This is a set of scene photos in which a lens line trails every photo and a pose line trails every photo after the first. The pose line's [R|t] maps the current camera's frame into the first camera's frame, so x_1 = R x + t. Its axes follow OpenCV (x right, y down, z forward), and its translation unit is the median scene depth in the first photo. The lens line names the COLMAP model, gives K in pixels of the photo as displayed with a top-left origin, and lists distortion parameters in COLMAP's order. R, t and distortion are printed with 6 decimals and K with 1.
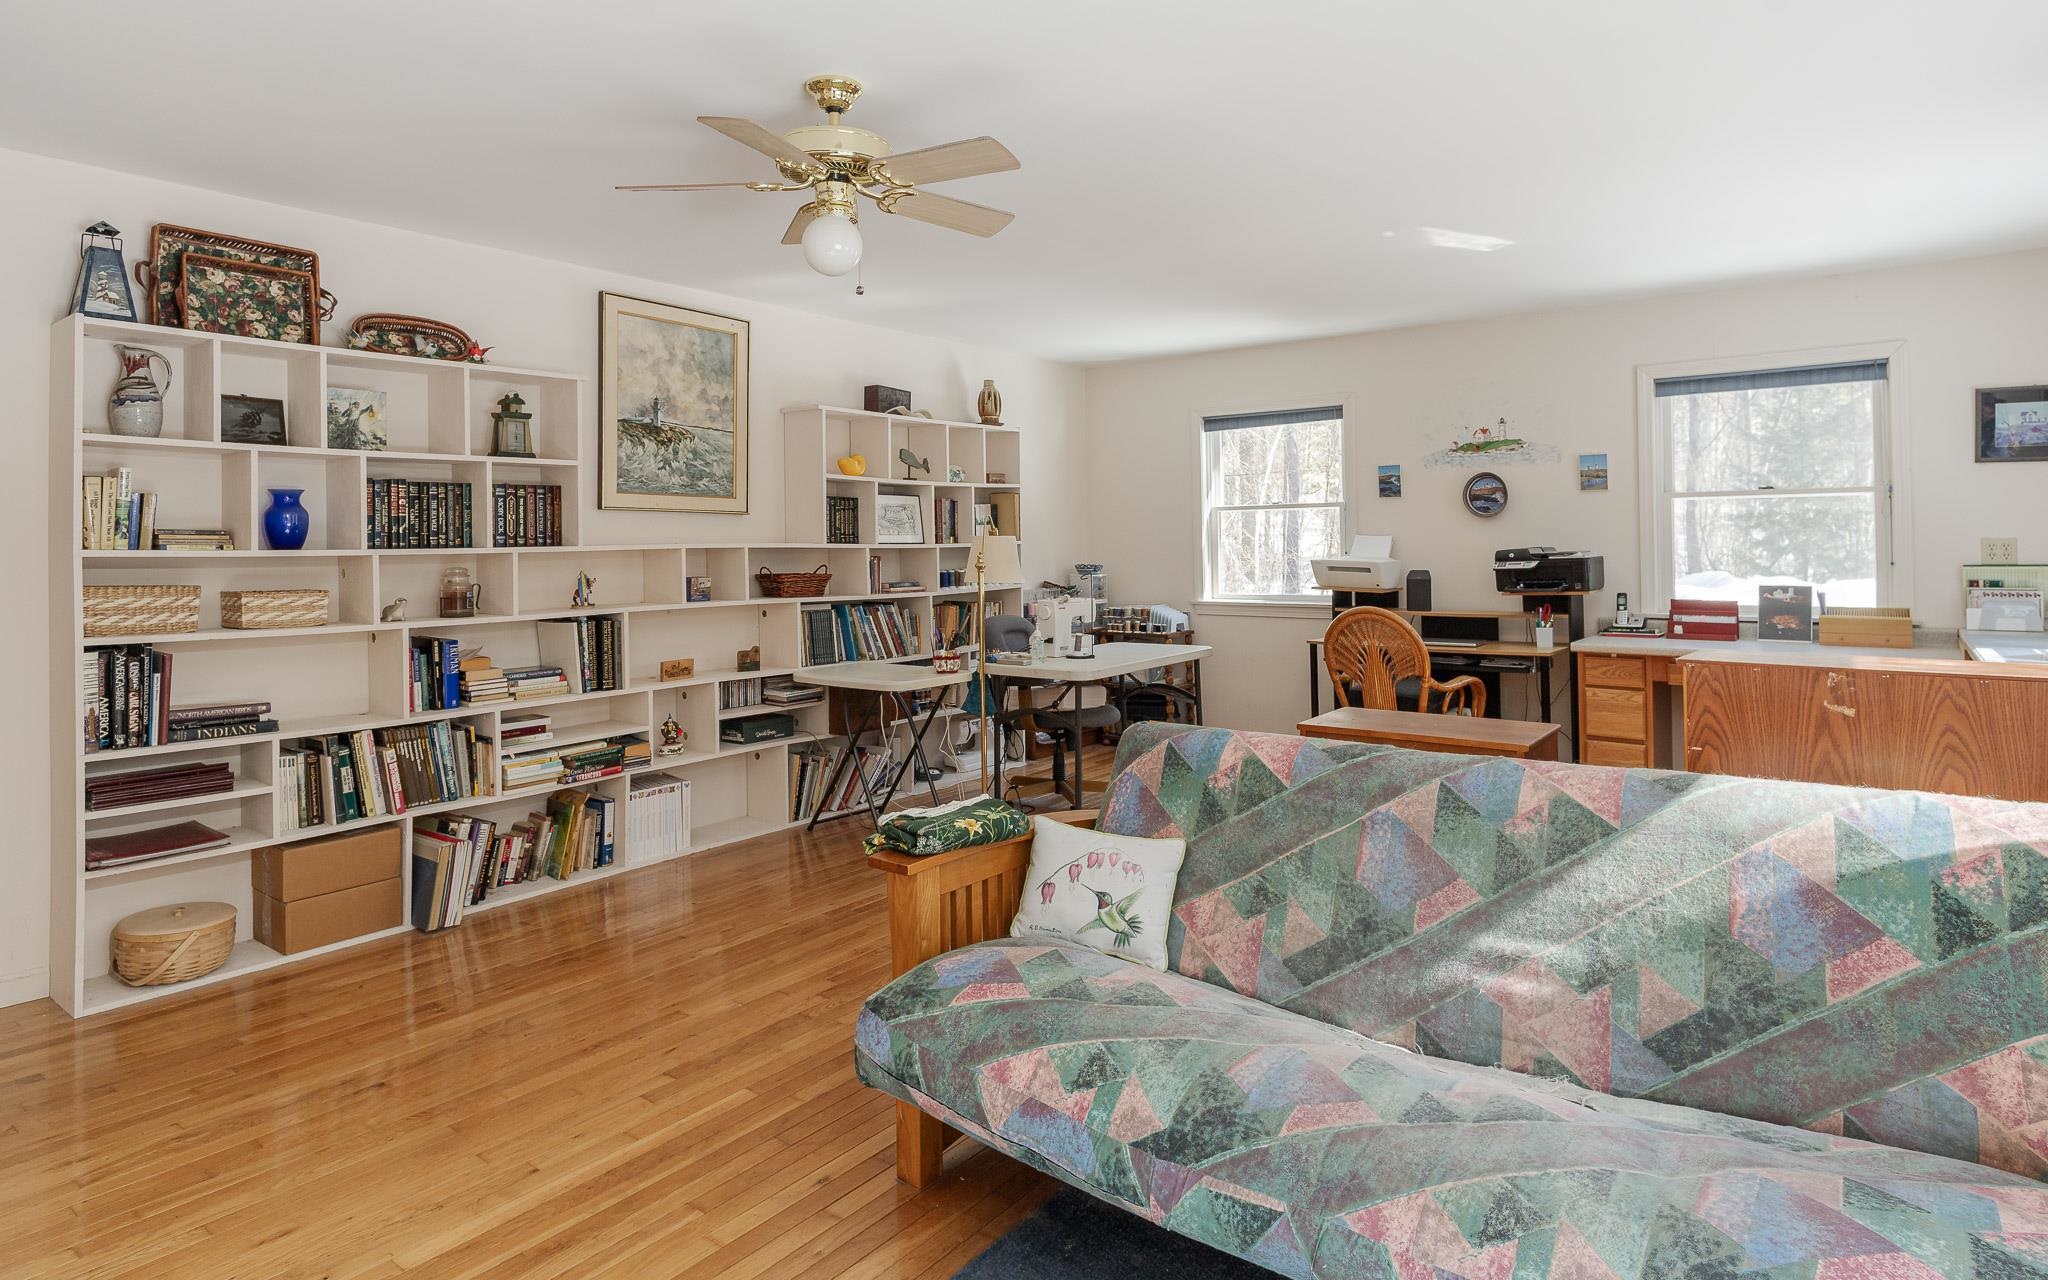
lens RADIAL K [[1143.5, 0, 1028.4], [0, 1143.5, 523.9], [0, 0, 1]] dist [-0.000376, -0.000215]
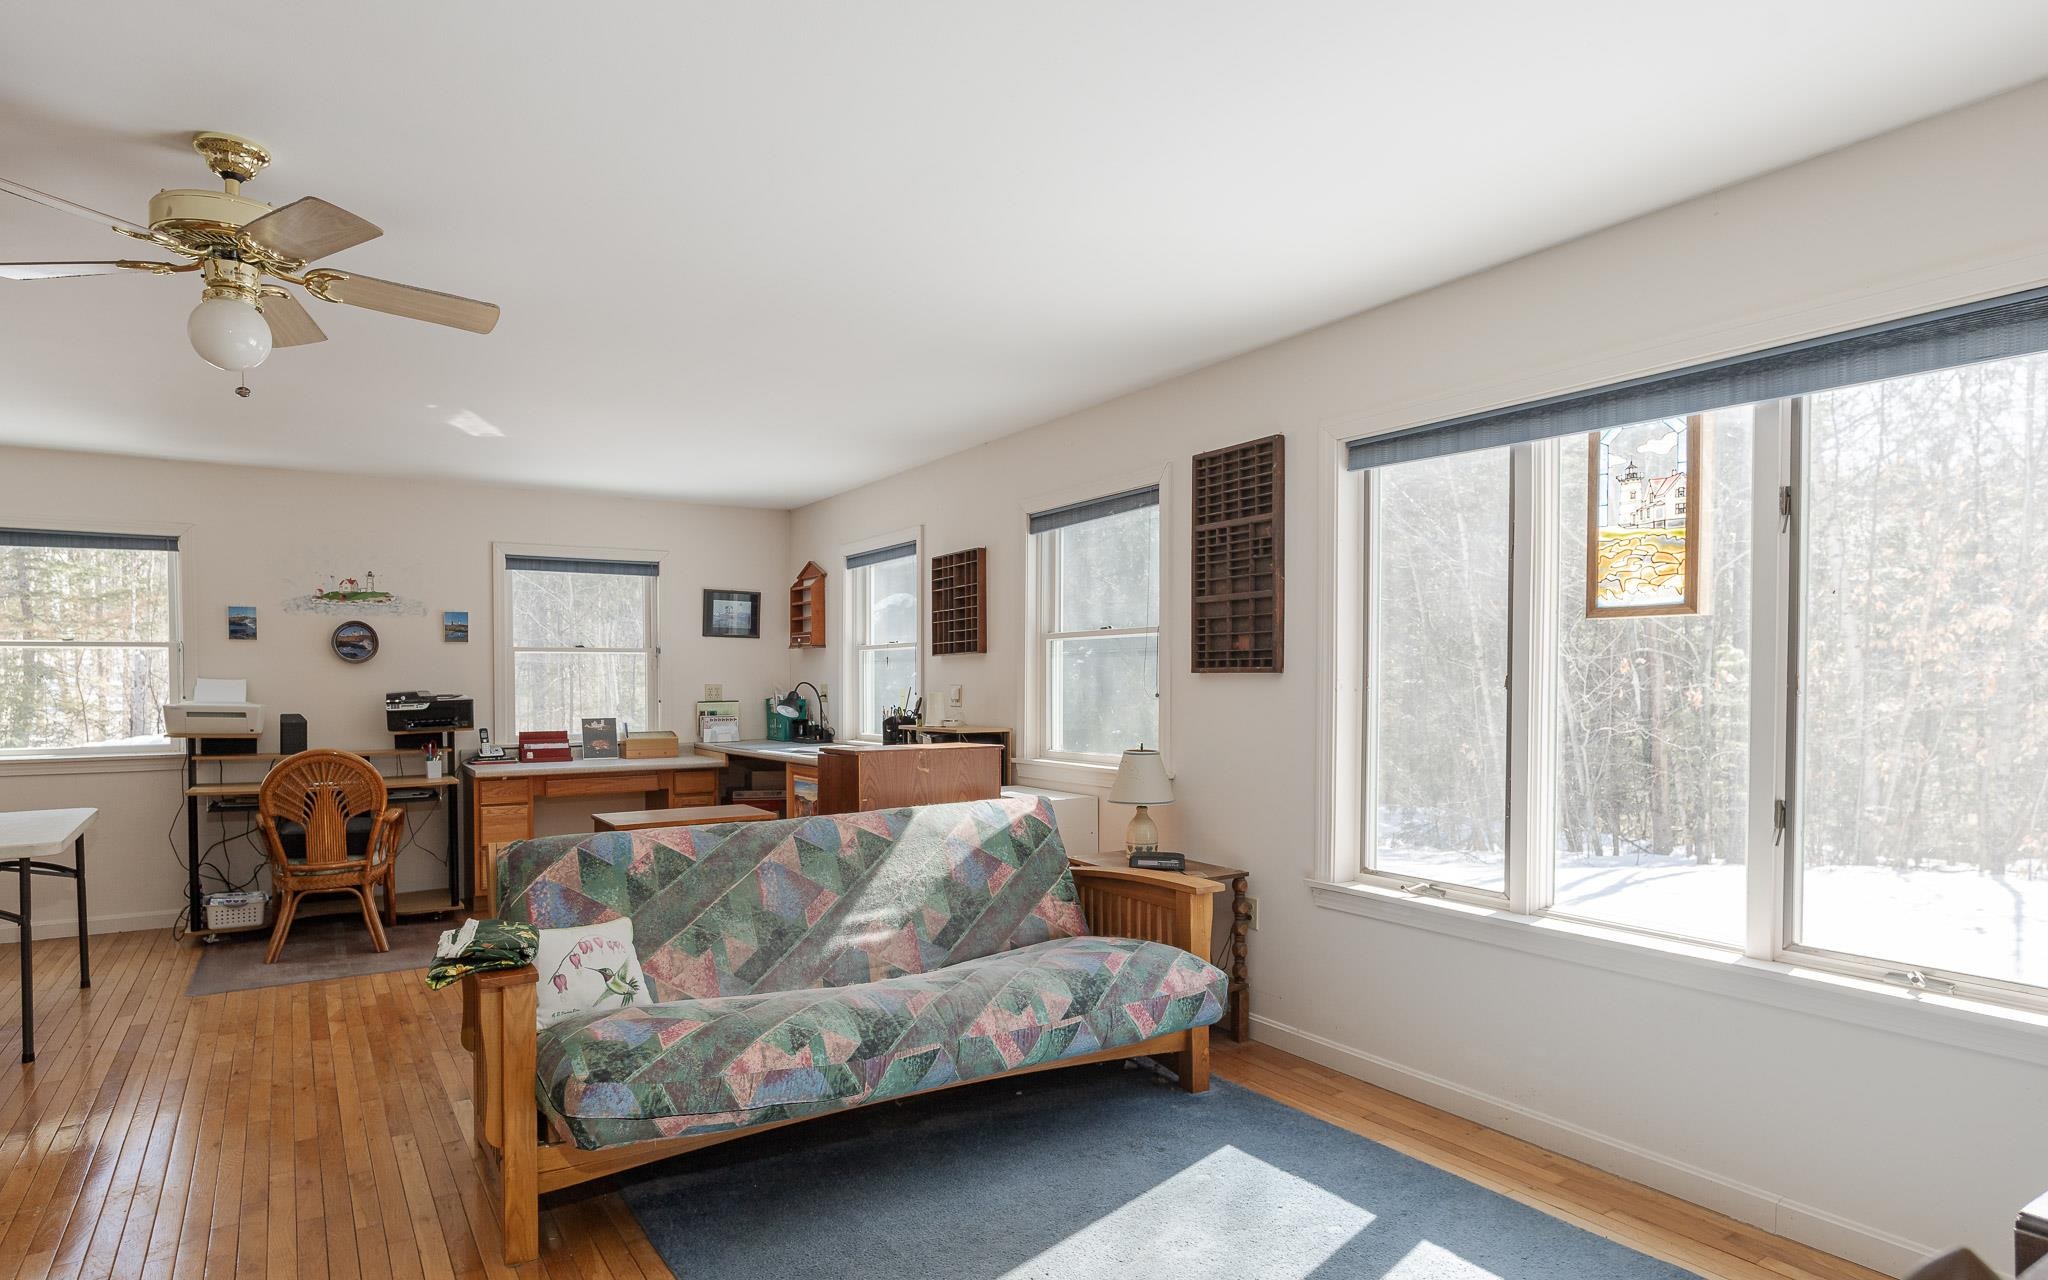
lens RADIAL K [[1114.6, 0, 996.8], [0, 1114.6, 700.0], [0, 0, 1]] dist [-0.001699, -0.000138]
pose [[0.336072, -0.008580, 0.941797, -0.844920], [-0.015098, 0.999781, 0.014495, 0.010174], [-0.941715, -0.019090, 0.335868, 0.192501]]
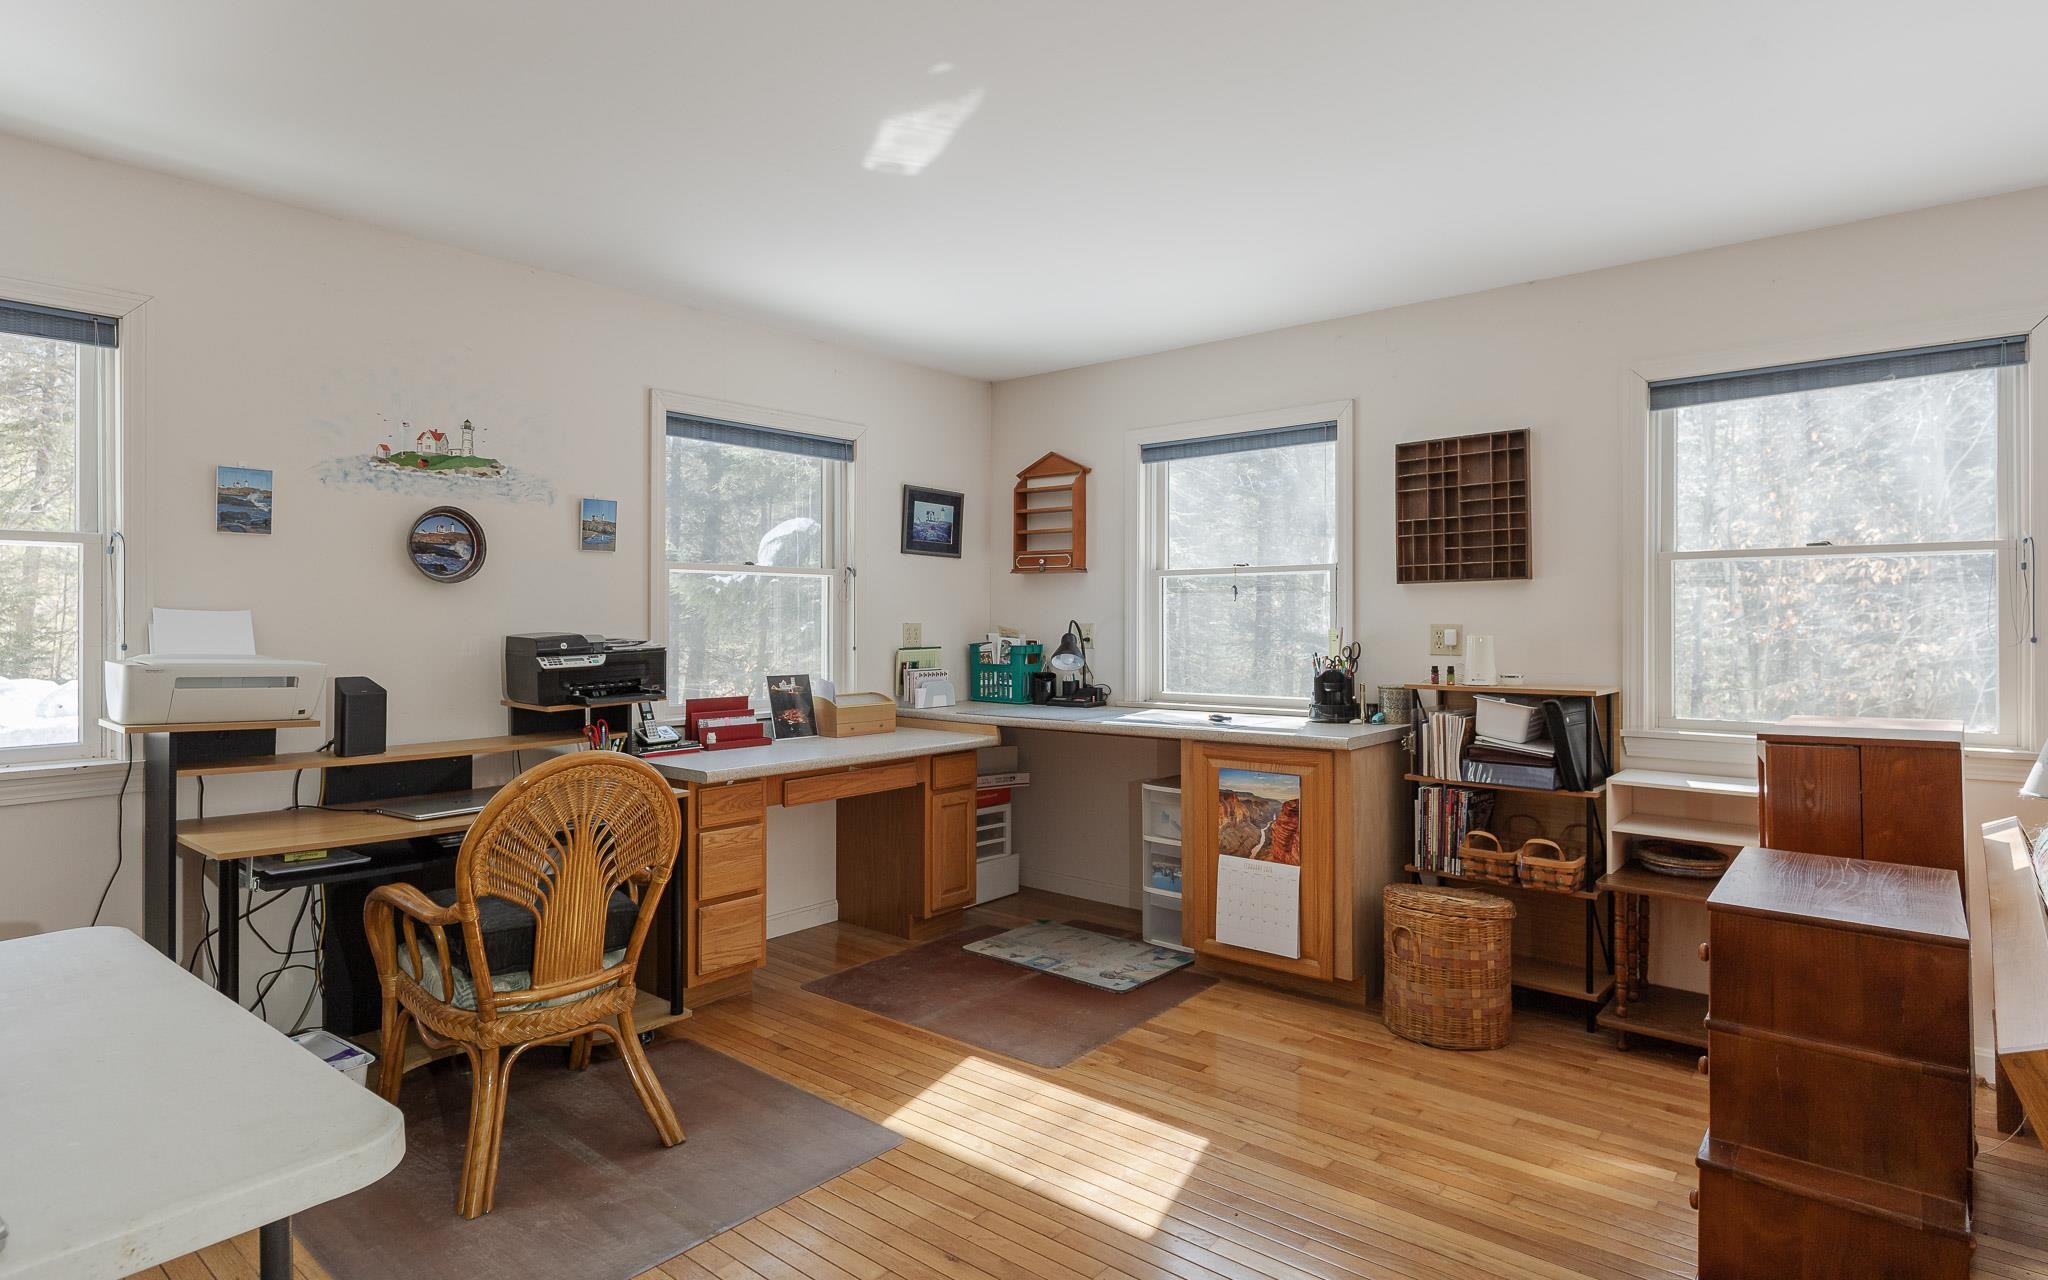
lens RADIAL K [[1089.7, 0, 1016.4], [0, 1089.7, 615.4], [0, 0, 1]] dist [-0.000351, -0.000220]
pose [[0.029126, 0.013599, 0.999483, -0.340949], [-0.016369, 0.999780, -0.013126, 0.030439], [-0.999442, -0.015978, 0.029342, 1.540348]]
